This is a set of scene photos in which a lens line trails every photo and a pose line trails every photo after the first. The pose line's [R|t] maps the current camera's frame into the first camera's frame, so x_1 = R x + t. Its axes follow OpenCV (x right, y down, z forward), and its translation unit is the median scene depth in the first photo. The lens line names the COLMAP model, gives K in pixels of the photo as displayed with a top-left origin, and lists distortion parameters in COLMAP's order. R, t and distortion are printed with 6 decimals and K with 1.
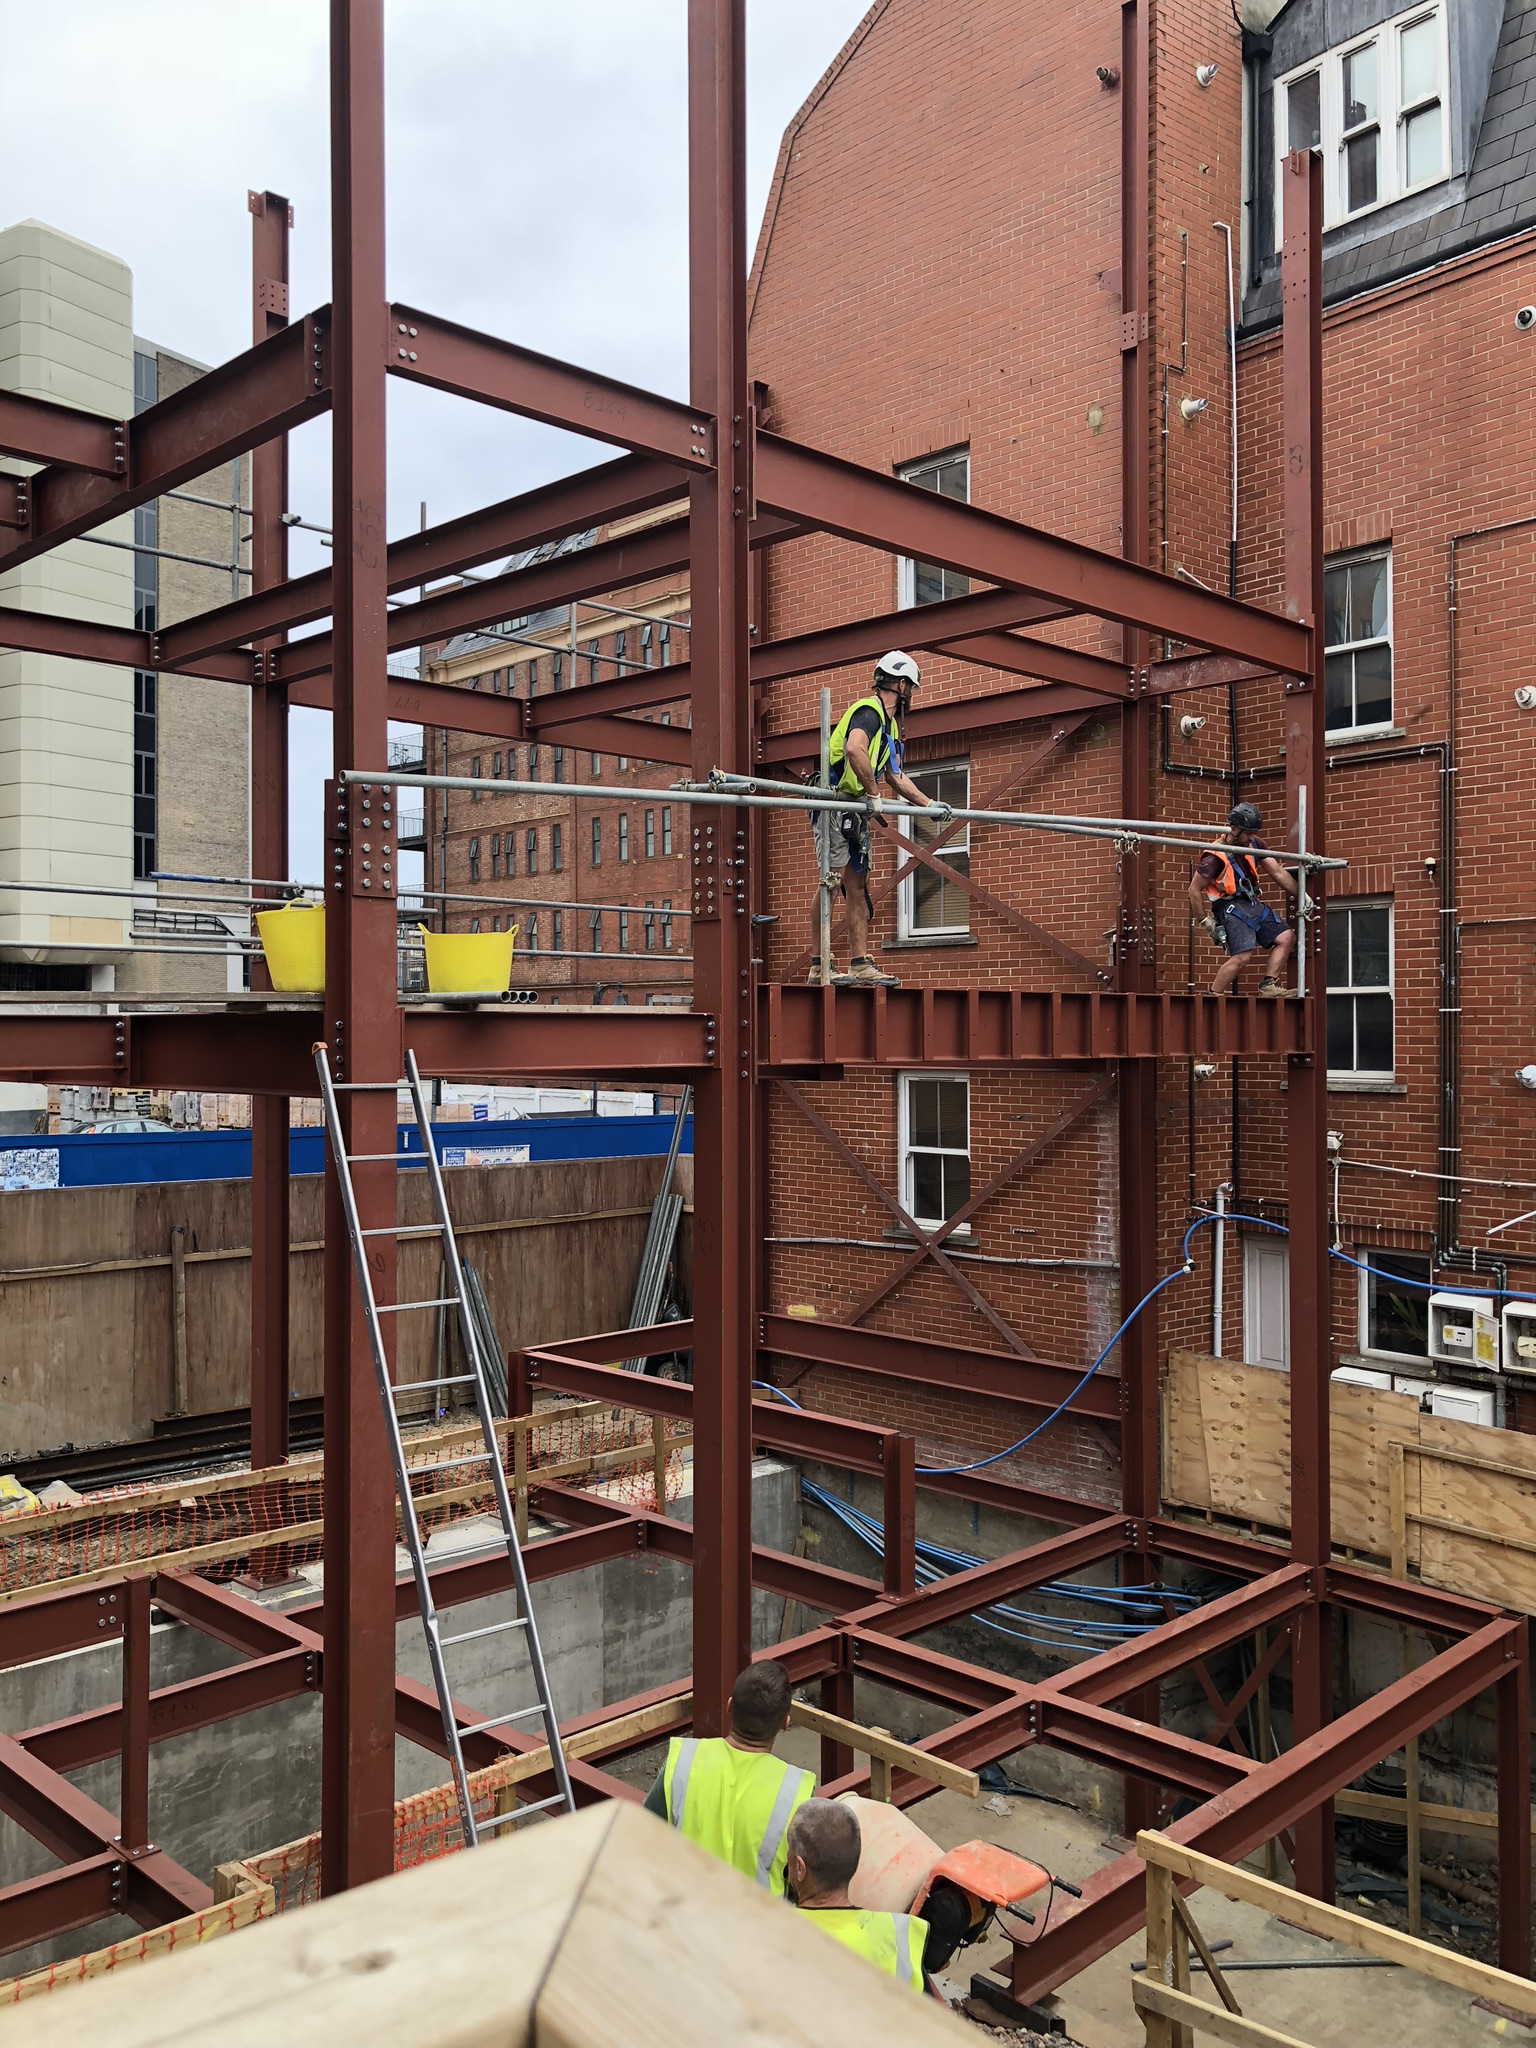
lens RADIAL K [[1671.0, 0, 771.5], [0, 1671.0, 1020.5], [0, 0, 1]] dist [0.025967, -0.027289]
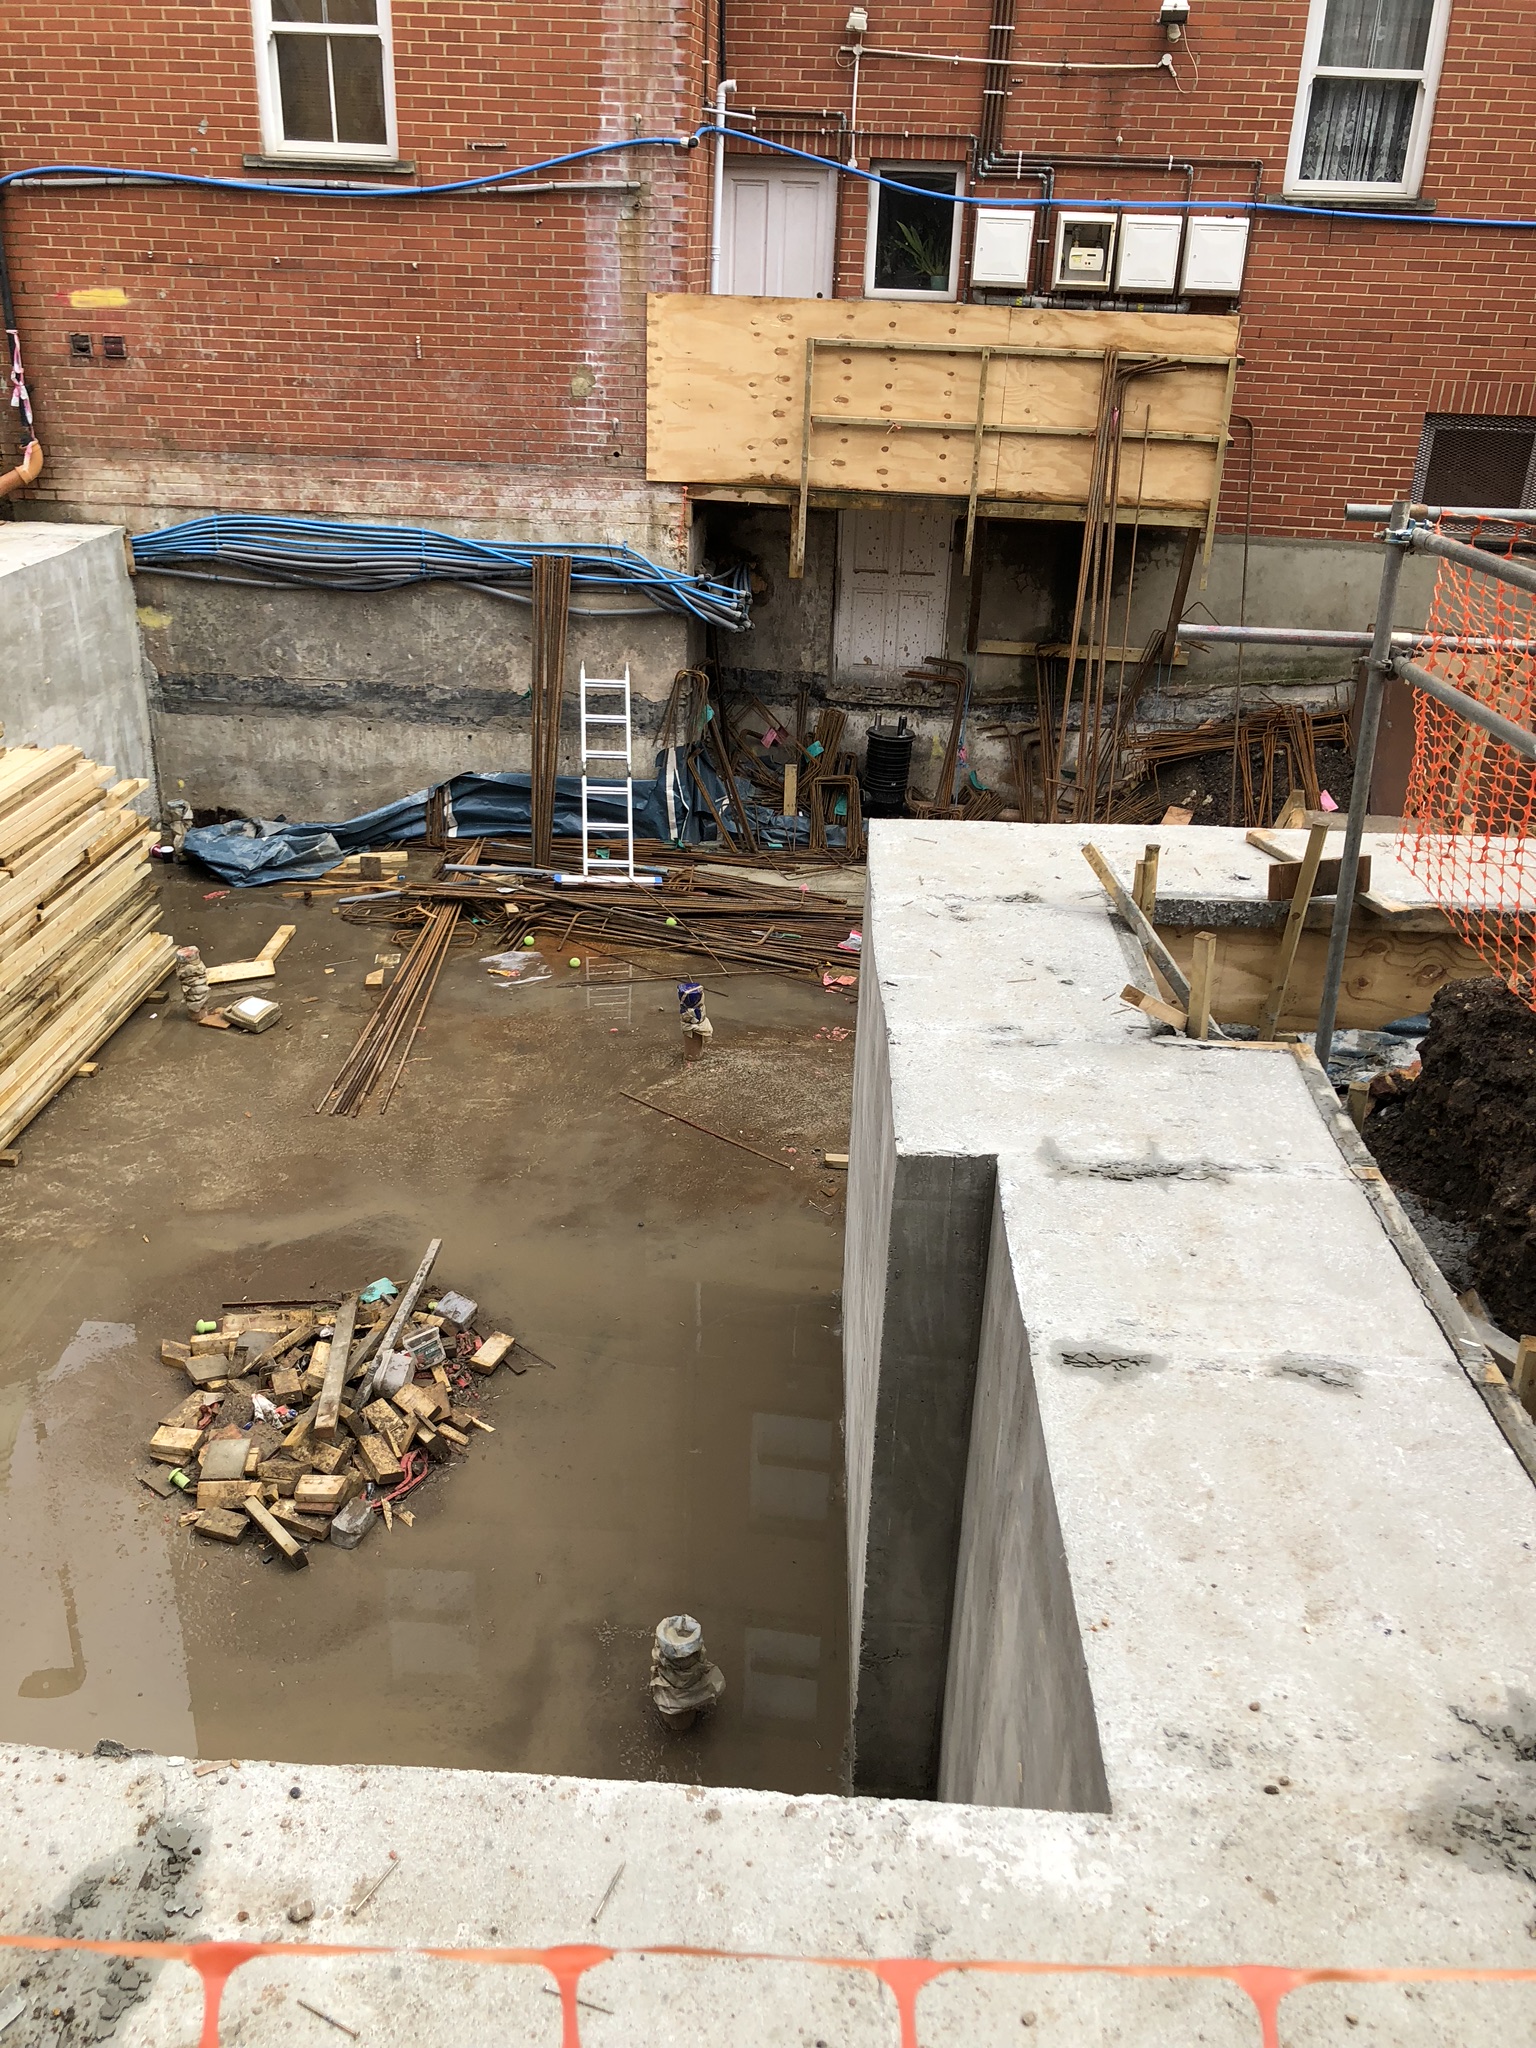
lens RADIAL K [[1671.0, 0, 768.4], [0, 1671.0, 1035.0], [0, 0, 1]] dist [0.025967, -0.027289]
pose [[0.730080, -0.271905, 0.626938, -0.355225], [-0.038739, 0.899489, 0.435223, 0.157767], [-0.682263, -0.342034, 0.646165, 0.293062]]
